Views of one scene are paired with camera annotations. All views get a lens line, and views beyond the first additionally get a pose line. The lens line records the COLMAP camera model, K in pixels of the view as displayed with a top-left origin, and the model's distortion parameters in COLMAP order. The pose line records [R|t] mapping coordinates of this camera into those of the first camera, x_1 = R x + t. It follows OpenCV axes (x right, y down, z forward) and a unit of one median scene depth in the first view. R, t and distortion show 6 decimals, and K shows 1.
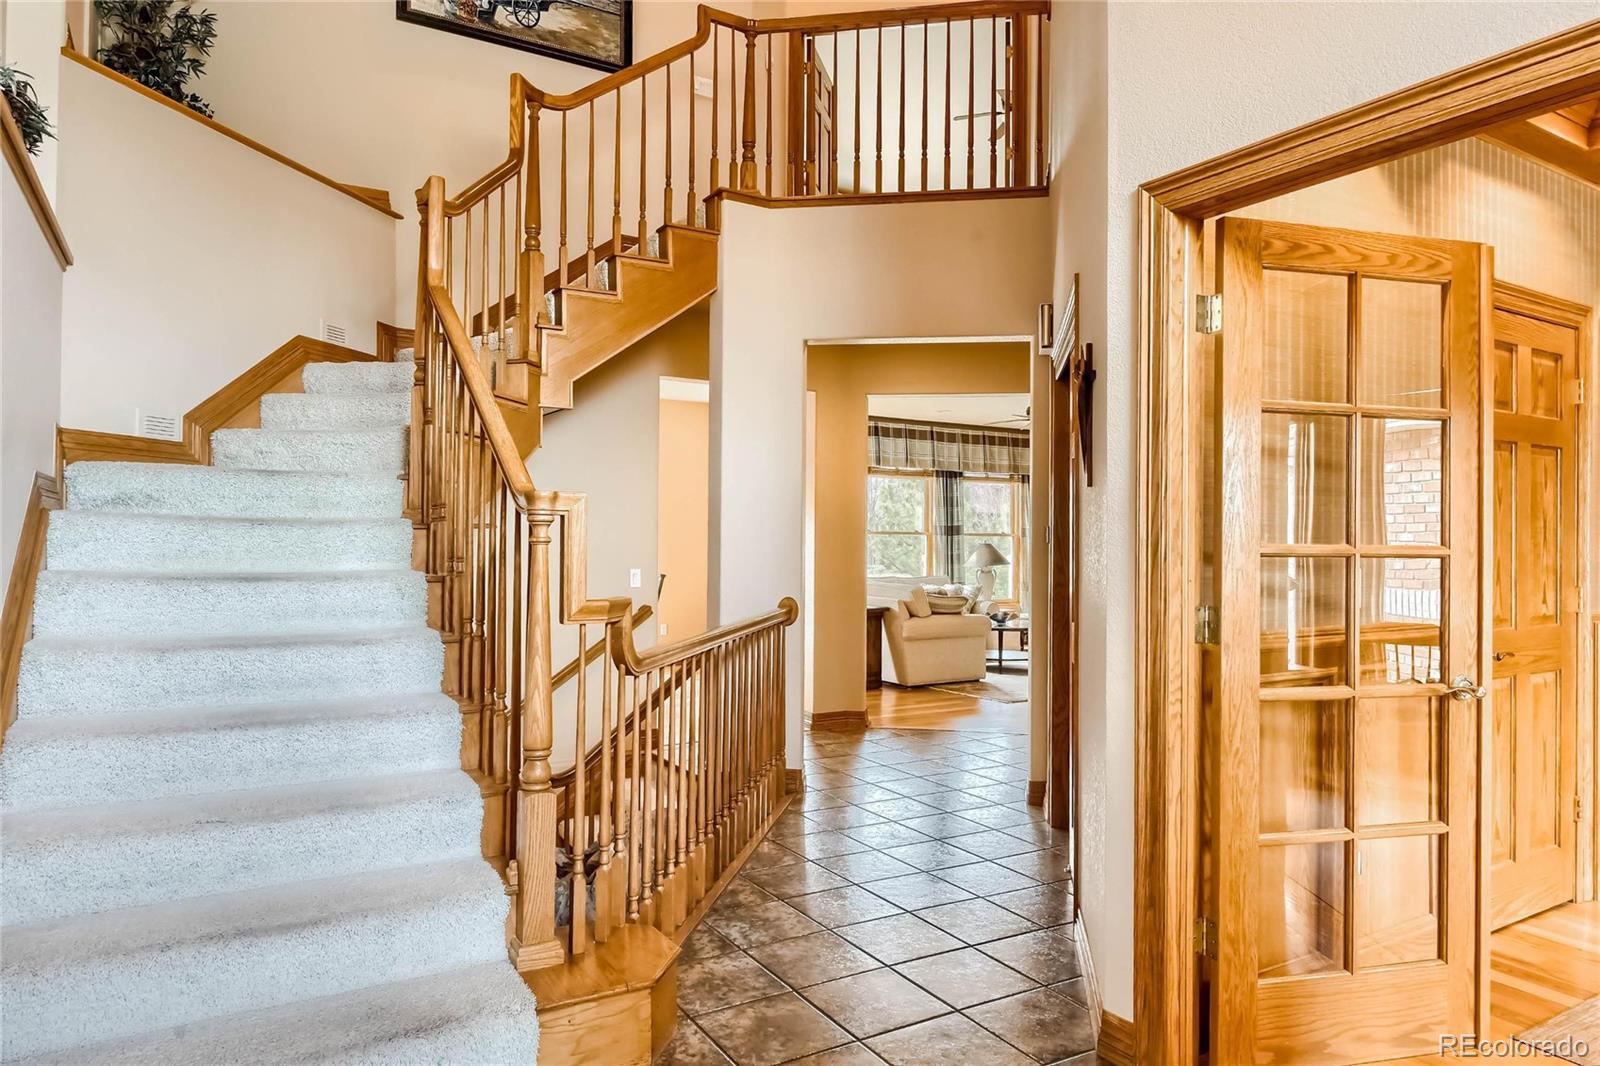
lens RADIAL K [[968.0, 0, 792.7], [0, 968.0, 536.5], [0, 0, 1]] dist [0.004647, 0.000254]
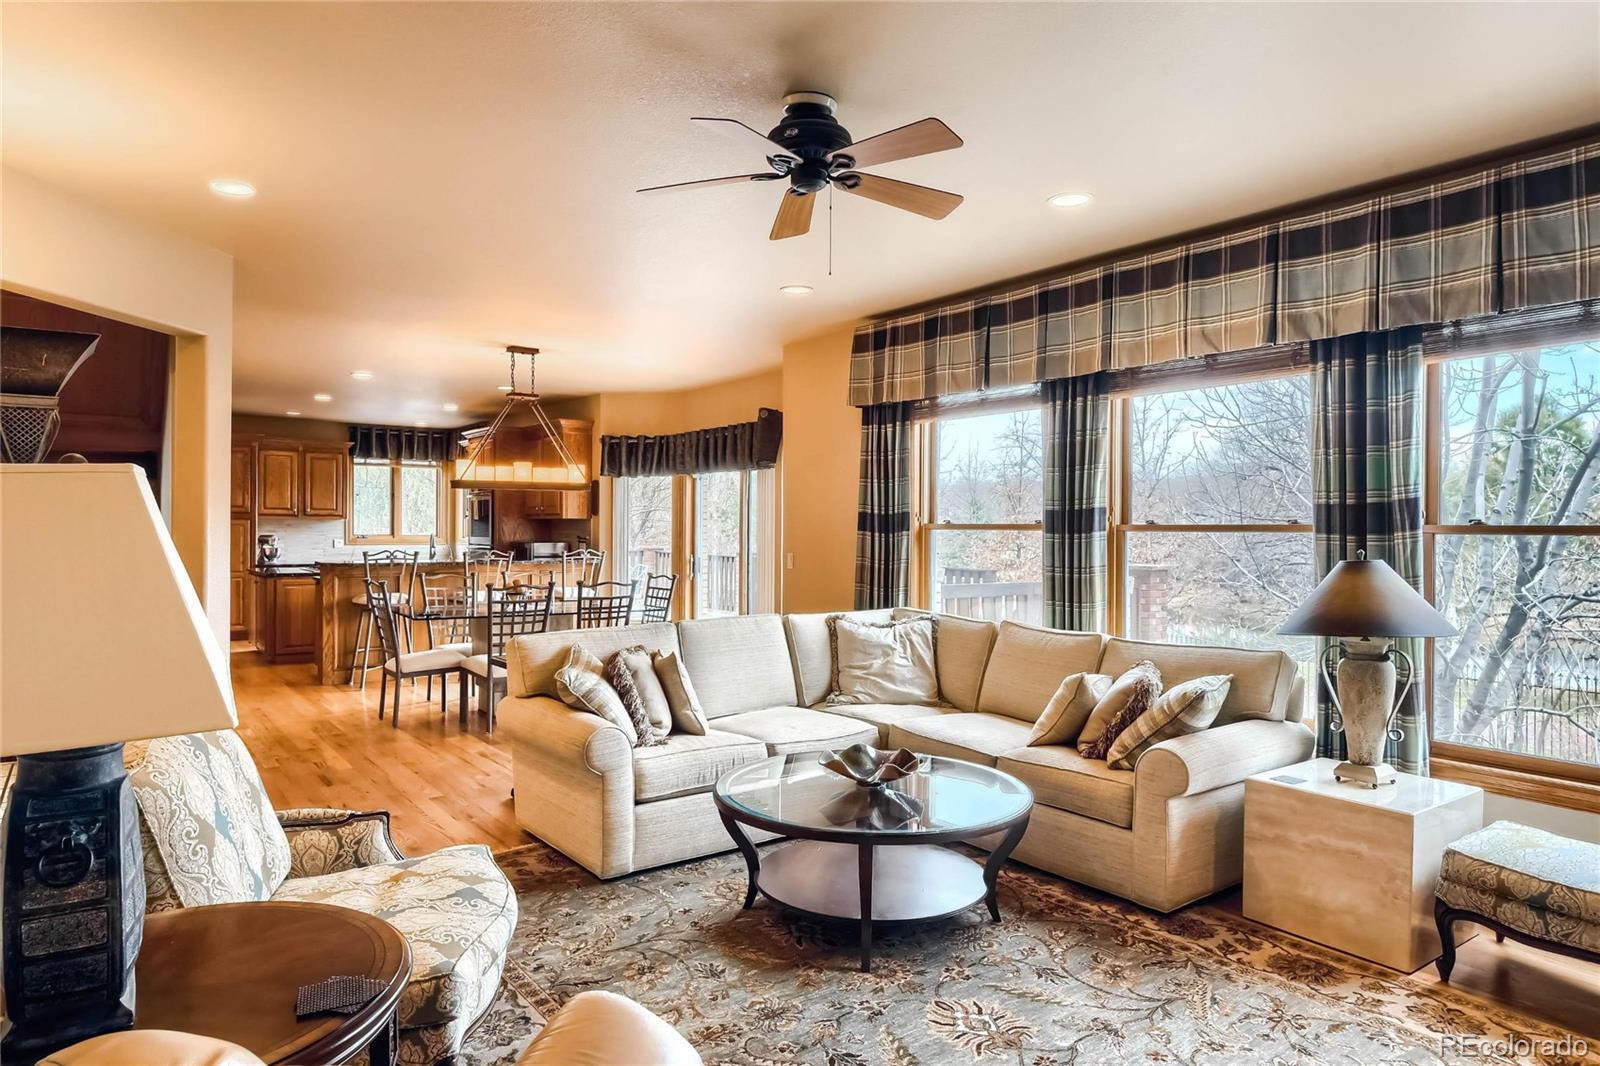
lens RADIAL K [[968.0, 0, 792.7], [0, 968.0, 536.5], [0, 0, 1]] dist [0.004647, 0.000254]
pose [[0.104882, -0.000870, -0.994484, 0.466570], [-0.002348, 0.999997, -0.001122, 0.000446], [0.994482, 0.002453, 0.104879, 0.778763]]
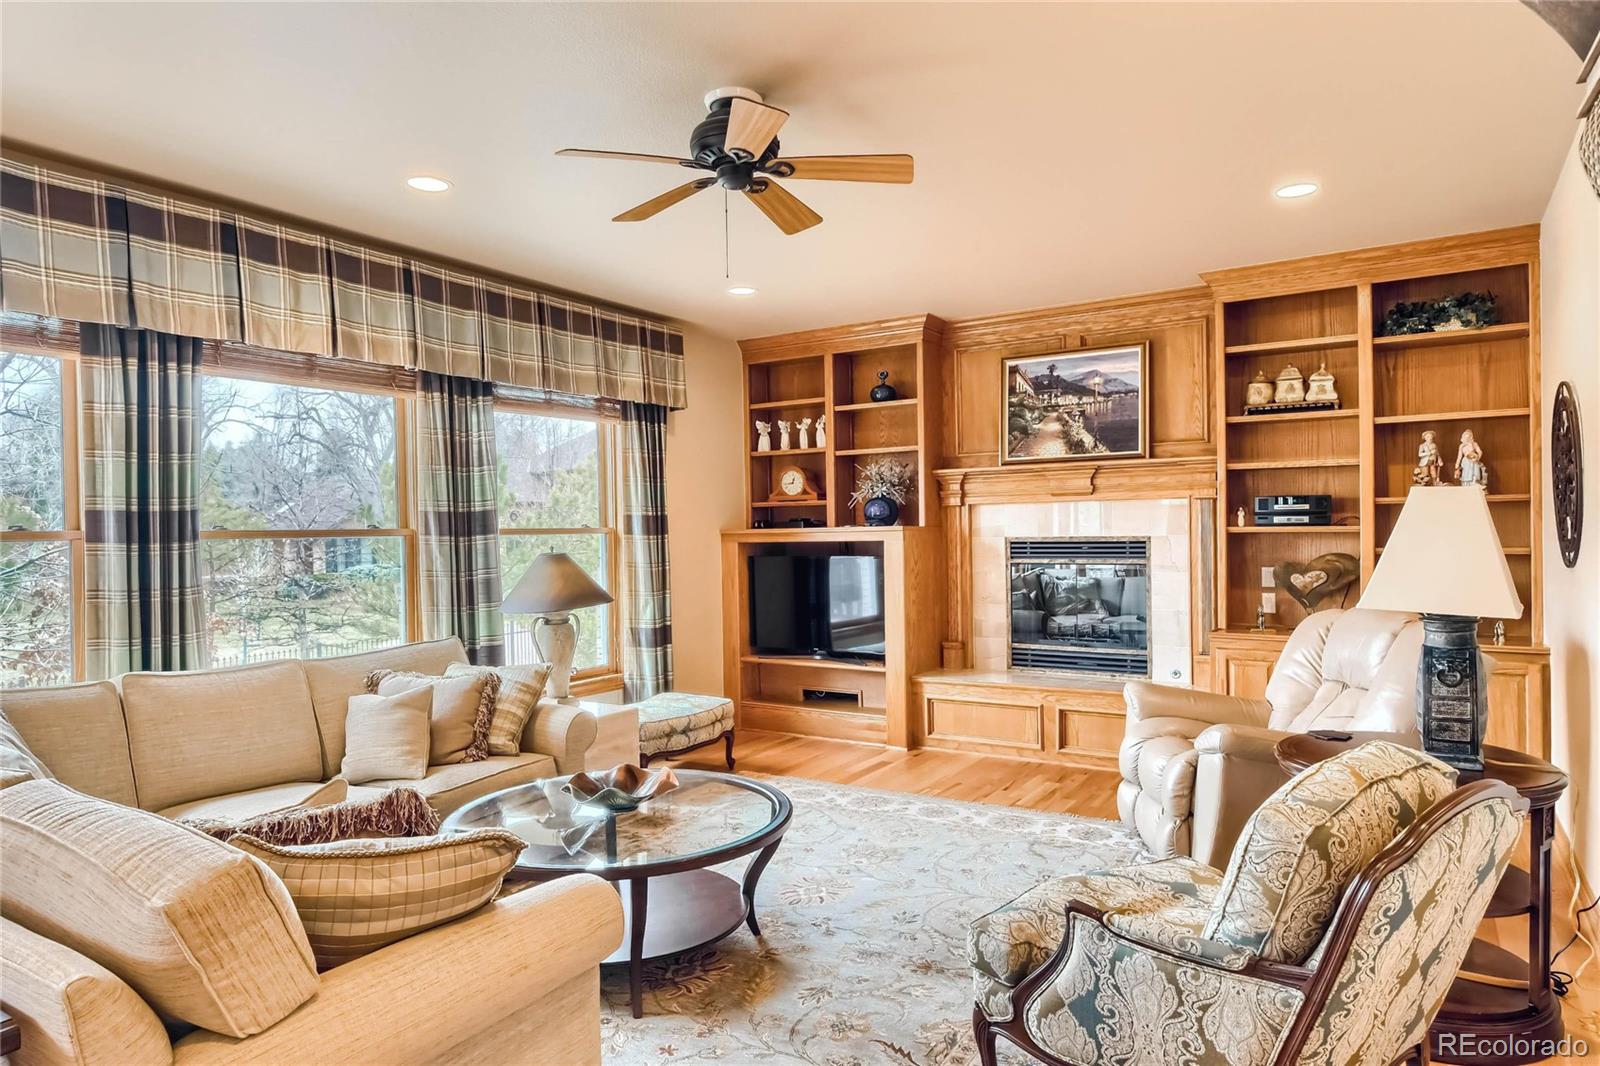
lens RADIAL K [[968.0, 0, 792.7], [0, 968.0, 536.5], [0, 0, 1]] dist [0.004647, 0.000254]
pose [[0.892556, -0.025547, 0.450213, 0.102263], [0.020830, 0.999664, 0.015430, -0.004245], [-0.450456, -0.004394, 0.892788, 0.571796]]
